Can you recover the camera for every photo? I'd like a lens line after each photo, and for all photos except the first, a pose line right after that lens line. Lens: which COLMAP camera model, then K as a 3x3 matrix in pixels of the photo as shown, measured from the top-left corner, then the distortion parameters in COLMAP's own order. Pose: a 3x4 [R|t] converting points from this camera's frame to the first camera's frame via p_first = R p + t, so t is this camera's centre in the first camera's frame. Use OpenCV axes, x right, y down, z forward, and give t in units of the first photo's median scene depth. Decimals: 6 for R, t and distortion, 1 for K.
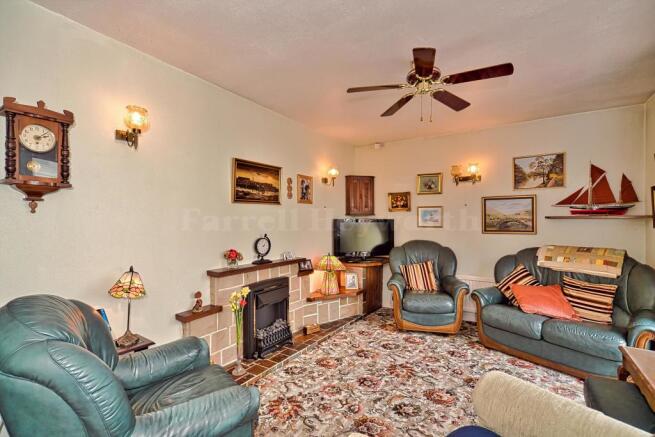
lens RADIAL K [[300.7, 0, 328.4], [0, 300.7, 220.0], [0, 0, 1]] dist [0.002420, 0.000575]
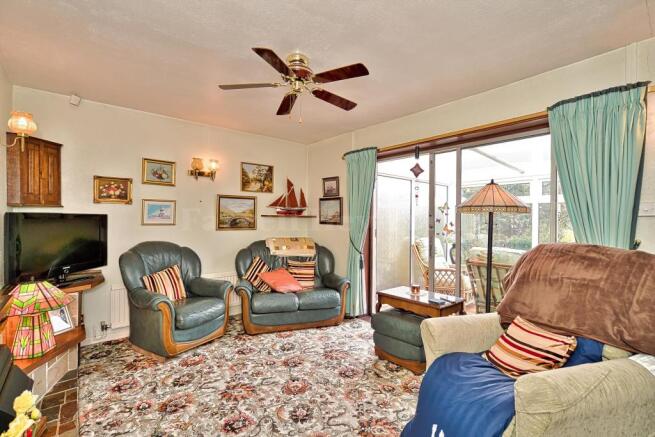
lens RADIAL K [[300.7, 0, 327.6], [0, 300.7, 219.9], [0, 0, 1]] dist [0.002420, 0.000575]
pose [[0.283676, -0.001270, 0.958919, -0.401046], [-0.017946, 0.999817, 0.006634, -0.004953], [-0.958752, -0.019091, 0.283602, 0.398796]]
